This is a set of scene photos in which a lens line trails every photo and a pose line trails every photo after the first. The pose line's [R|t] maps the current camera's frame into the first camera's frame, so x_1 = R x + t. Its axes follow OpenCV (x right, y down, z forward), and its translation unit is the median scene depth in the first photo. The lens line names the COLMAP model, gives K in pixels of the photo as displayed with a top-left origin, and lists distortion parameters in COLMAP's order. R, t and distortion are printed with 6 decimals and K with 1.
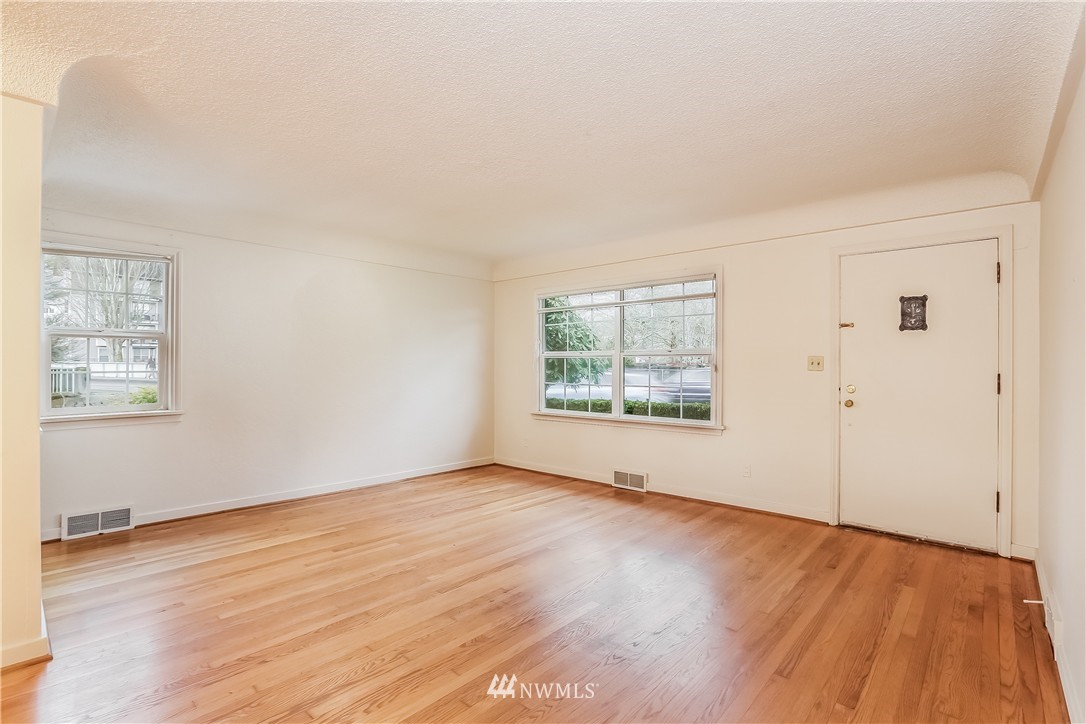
lens RADIAL K [[494.7, 0, 542.4], [0, 494.7, 347.6], [0, 0, 1]] dist [-0.032806, 0.020495]
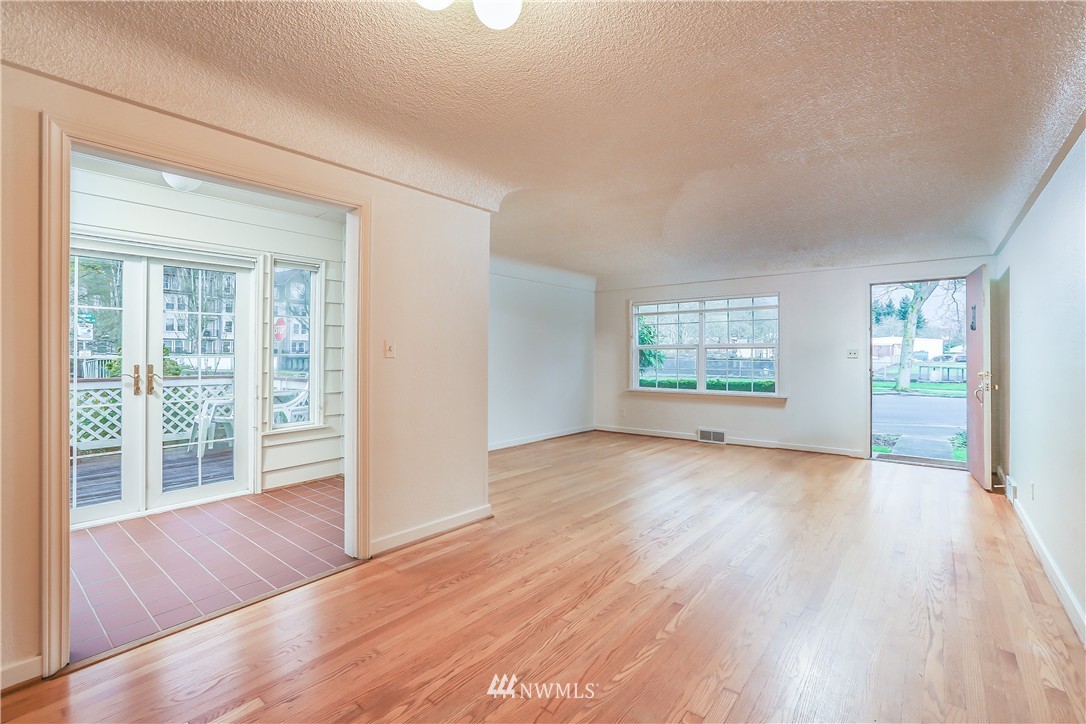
lens RADIAL K [[482.4, 0, 545.8], [0, 482.4, 344.2], [0, 0, 1]] dist [-0.001253, -0.000253]
pose [[0.997321, 0.001142, 0.073137, -0.396603], [-0.002128, 0.999908, 0.013405, -0.012404], [-0.073115, -0.013525, 0.997232, -0.335060]]
